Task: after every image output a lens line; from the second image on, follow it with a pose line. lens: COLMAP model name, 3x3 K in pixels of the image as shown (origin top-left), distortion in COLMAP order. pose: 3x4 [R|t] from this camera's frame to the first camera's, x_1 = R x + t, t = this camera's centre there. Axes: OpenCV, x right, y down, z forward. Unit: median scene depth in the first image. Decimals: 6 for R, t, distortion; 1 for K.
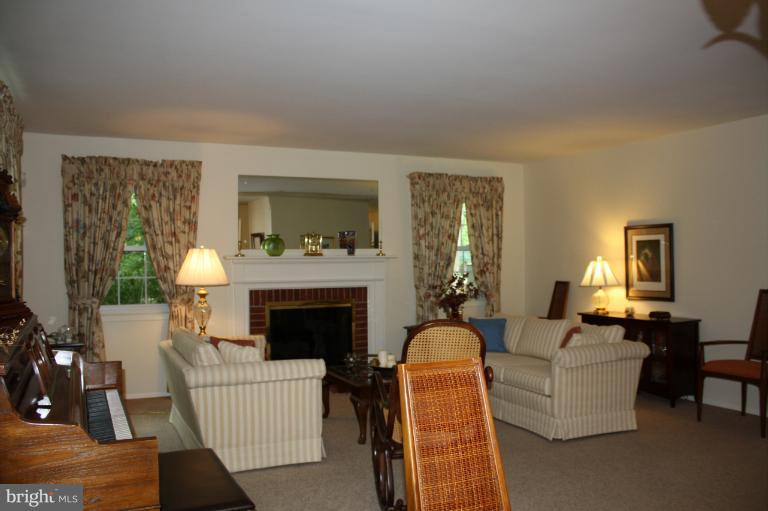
lens RADIAL K [[642.4, 0, 384.0], [0, 642.4, 255.5], [0, 0, 1]] dist [-0.164230, 0.165896]
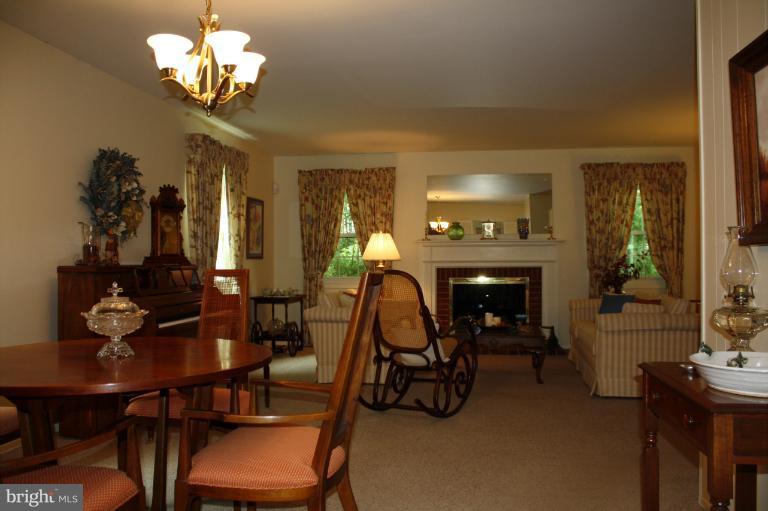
lens RADIAL K [[642.4, 0, 384.0], [0, 642.4, 255.5], [0, 0, 1]] dist [-0.164230, 0.165896]
pose [[0.832233, 0.000507, -0.554425, 0.391837], [0.000630, 0.999998, 0.001860, 0.027448], [0.554425, -0.001897, 0.832231, -0.097803]]
